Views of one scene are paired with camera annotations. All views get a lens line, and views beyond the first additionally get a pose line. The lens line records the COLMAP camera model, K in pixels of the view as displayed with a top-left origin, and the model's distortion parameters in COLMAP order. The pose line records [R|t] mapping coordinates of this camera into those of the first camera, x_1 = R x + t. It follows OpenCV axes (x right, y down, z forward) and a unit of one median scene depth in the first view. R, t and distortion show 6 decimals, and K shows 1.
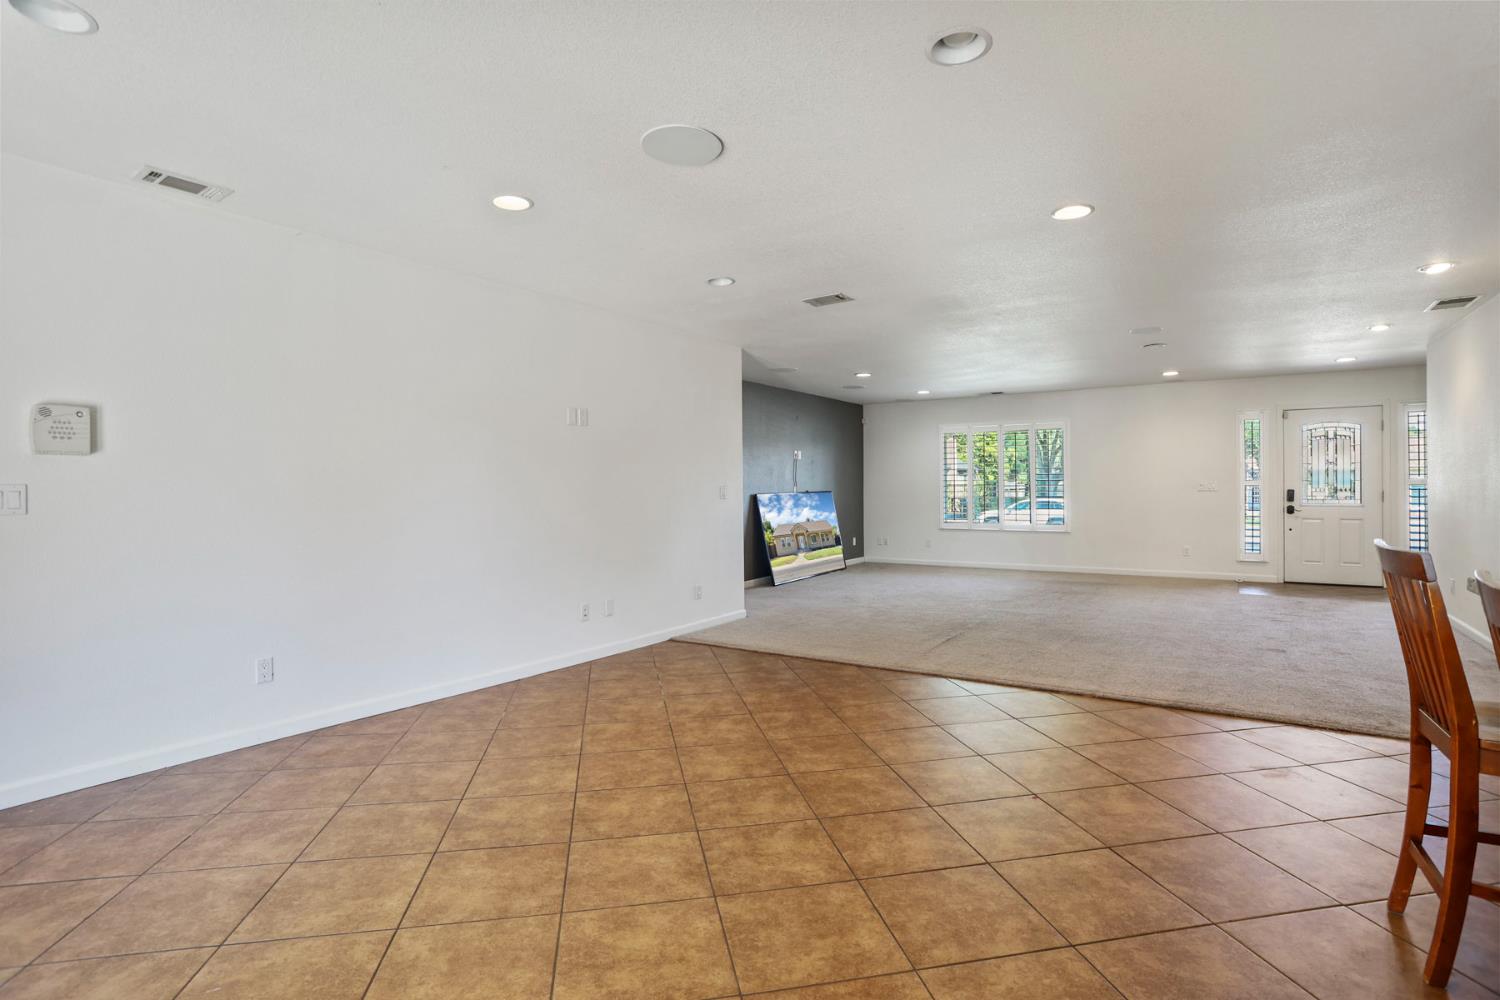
lens RADIAL K [[743.0, 0, 750.0], [0, 743.0, 500.0], [0, 0, 1]] dist [-0.001085, 0.000486]
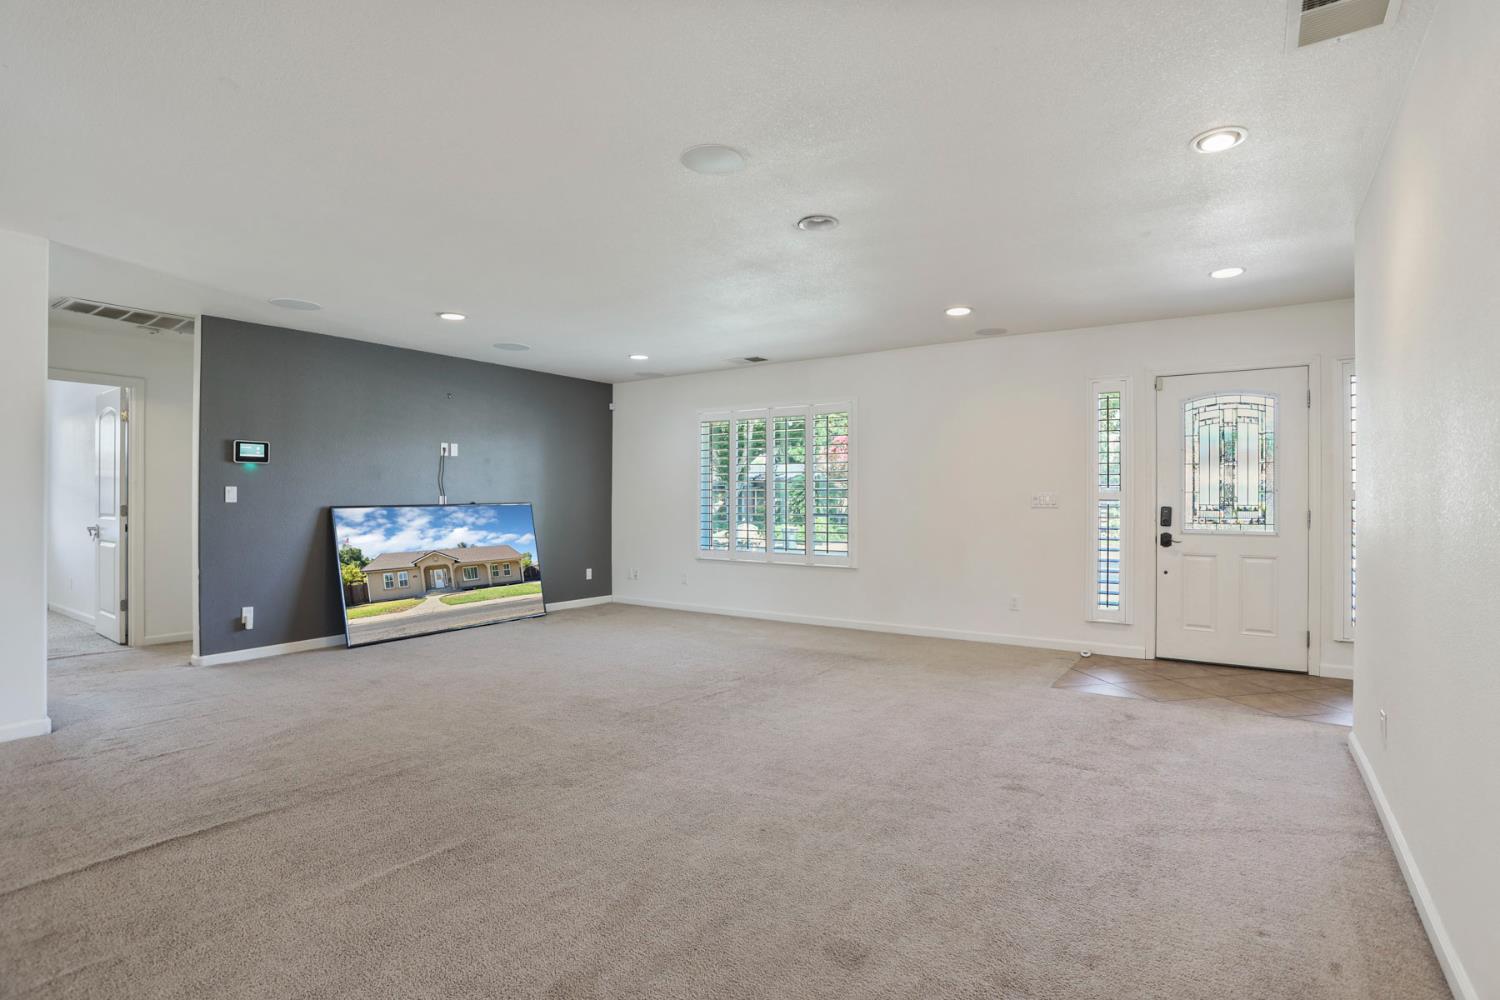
lens RADIAL K [[743.0, 0, 750.0], [0, 743.0, 500.0], [0, 0, 1]] dist [-0.001085, 0.000486]
pose [[0.997559, 0.006763, -0.069501, 0.414615], [-0.007702, 0.999882, -0.013255, -0.008540], [0.069403, 0.013758, 0.997494, 0.354925]]
